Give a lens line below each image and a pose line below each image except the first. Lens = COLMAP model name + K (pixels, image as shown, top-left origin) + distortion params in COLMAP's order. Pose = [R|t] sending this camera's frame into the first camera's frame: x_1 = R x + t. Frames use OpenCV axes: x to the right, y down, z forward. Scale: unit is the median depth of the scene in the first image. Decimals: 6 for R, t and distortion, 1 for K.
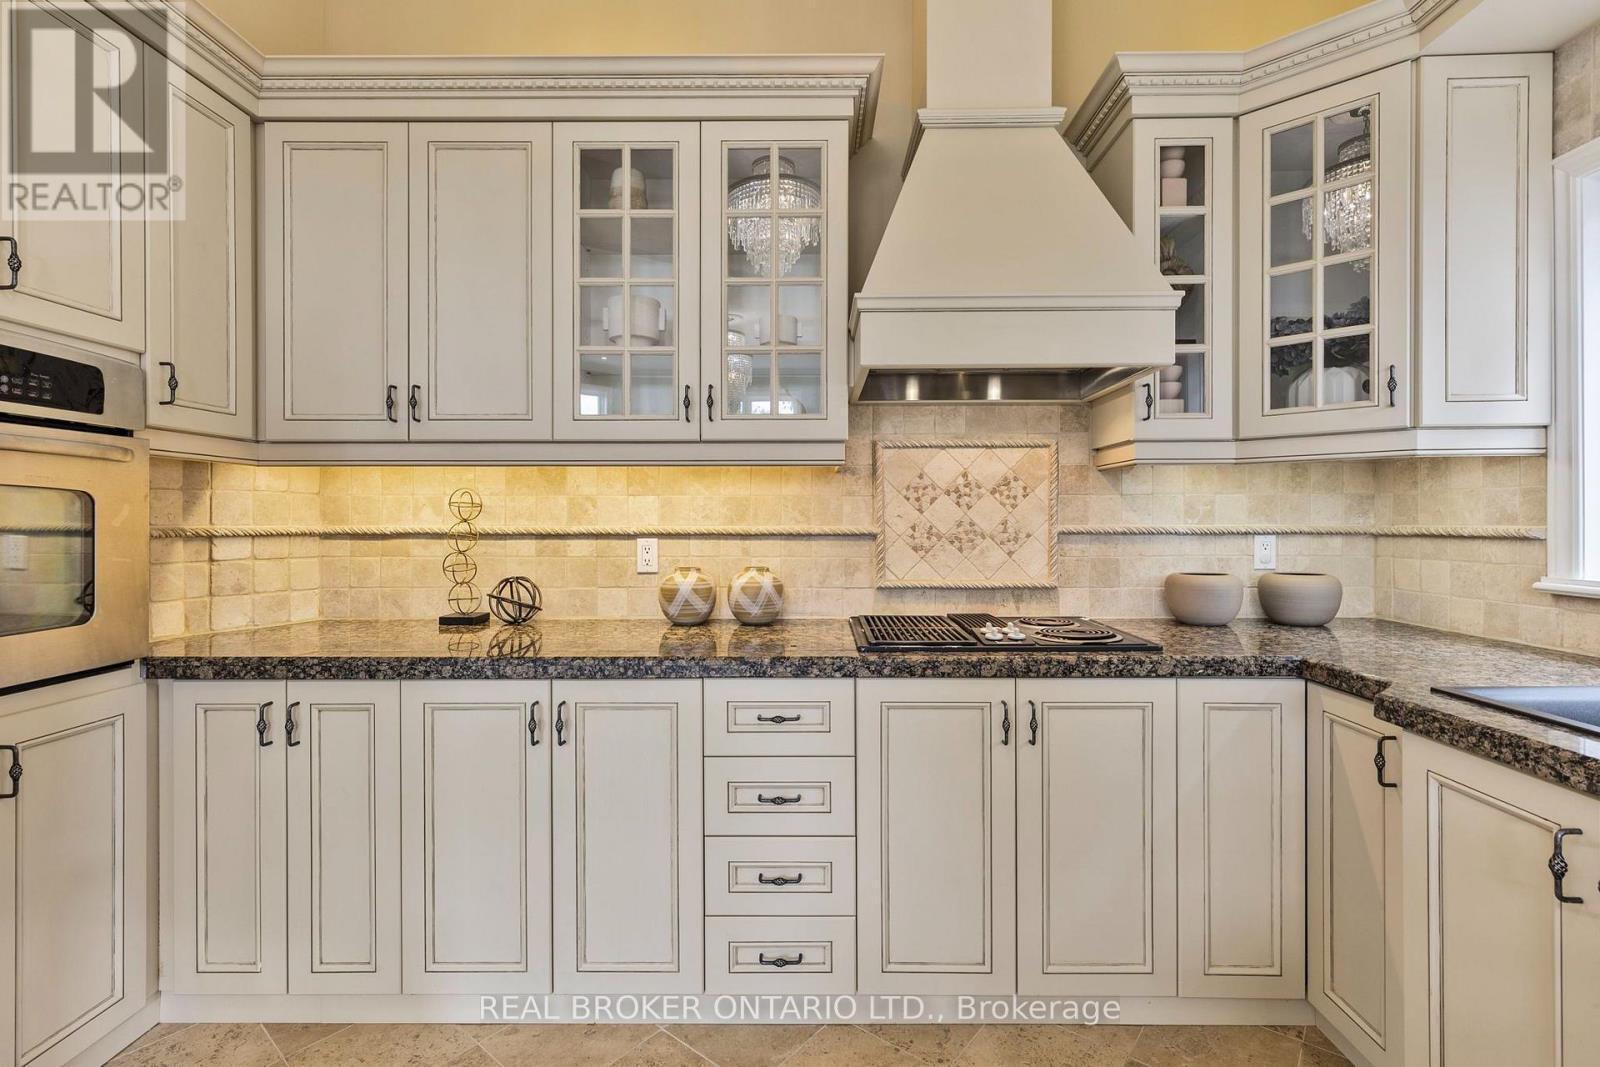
lens RADIAL K [[717.8, 0, 807.0], [0, 717.8, 523.9], [0, 0, 1]] dist [0.002662, 0.000257]
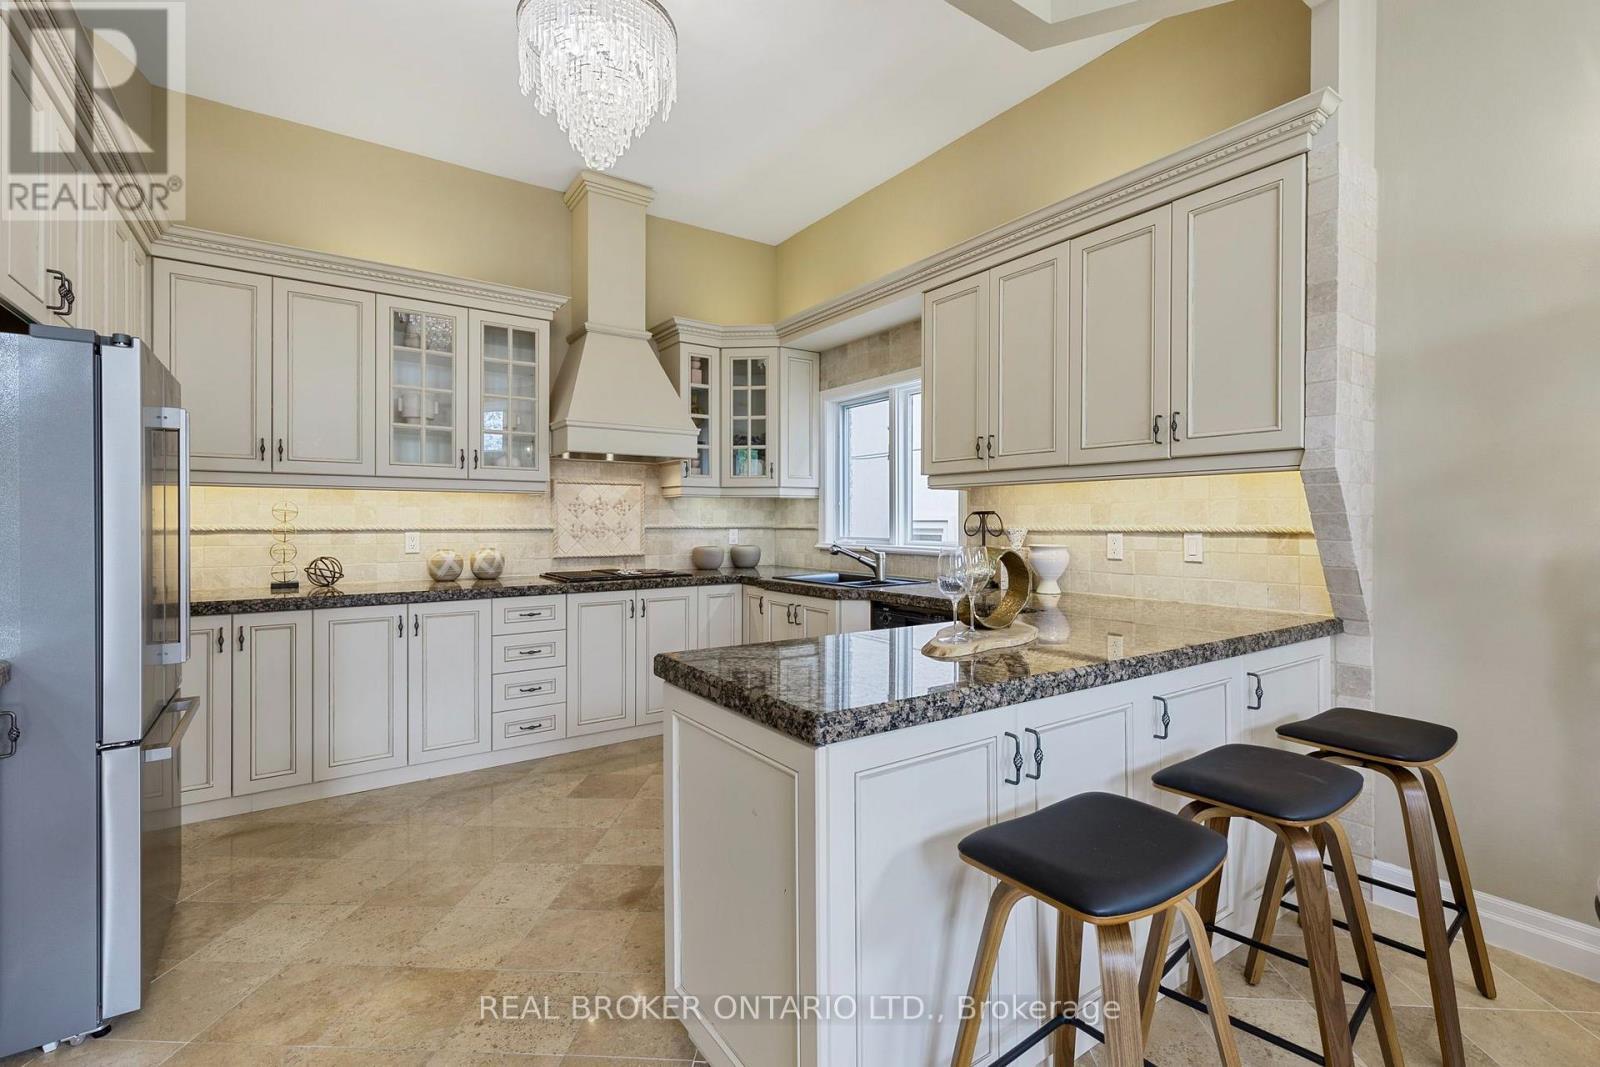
lens RADIAL K [[717.8, 0, 802.6], [0, 717.8, 525.7], [0, 0, 1]] dist [0.002662, 0.000257]
pose [[0.811892, -0.001541, 0.583805, -0.533166], [-0.000101, 0.999996, 0.002779, 0.000030], [-0.583807, -0.002315, 0.811889, -1.022028]]
